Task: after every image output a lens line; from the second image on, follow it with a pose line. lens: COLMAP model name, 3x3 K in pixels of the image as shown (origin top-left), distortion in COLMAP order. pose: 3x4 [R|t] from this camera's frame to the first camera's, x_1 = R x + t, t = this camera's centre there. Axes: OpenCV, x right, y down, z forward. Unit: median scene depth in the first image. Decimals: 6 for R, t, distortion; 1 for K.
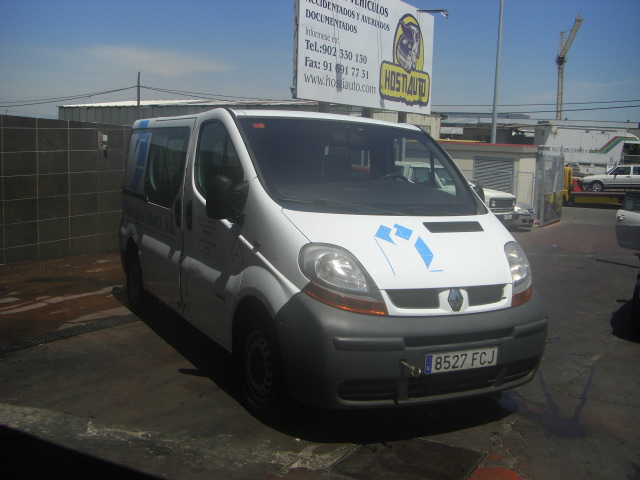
lens RADIAL K [[723.8, 0, 324.7], [0, 723.8, 242.5], [0, 0, 1]] dist [-0.142193, 0.000000]
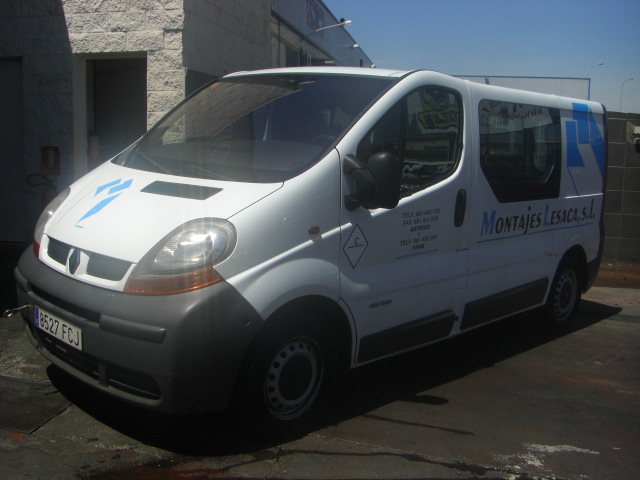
lens RADIAL K [[723.8, 0, 320.2], [0, 723.8, 237.3], [0, 0, 1]] dist [-0.142193, 0.000000]
pose [[0.309788, 0.113329, -0.944028, 1.074494], [-0.145215, 0.986862, 0.070819, -0.053776], [0.939651, 0.115148, 0.322175, 0.979569]]
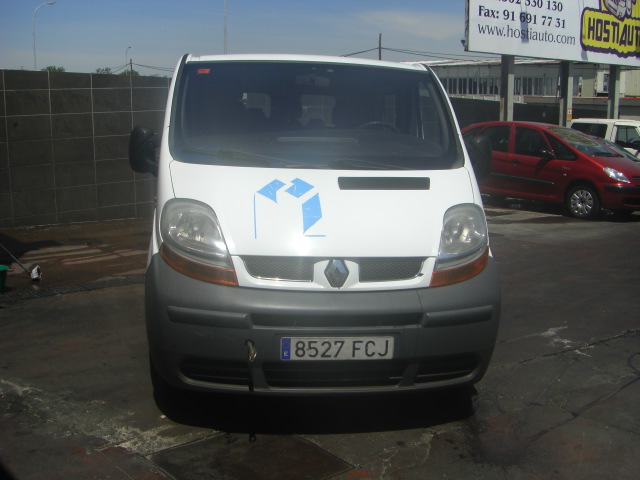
lens RADIAL K [[723.8, 0, 321.7], [0, 723.8, 237.8], [0, 0, 1]] dist [-0.142193, 0.000000]
pose [[0.933042, 0.040864, -0.357440, 0.445198], [-0.024847, 0.998475, 0.049292, 0.000839], [0.358909, -0.037110, 0.932634, 0.235396]]
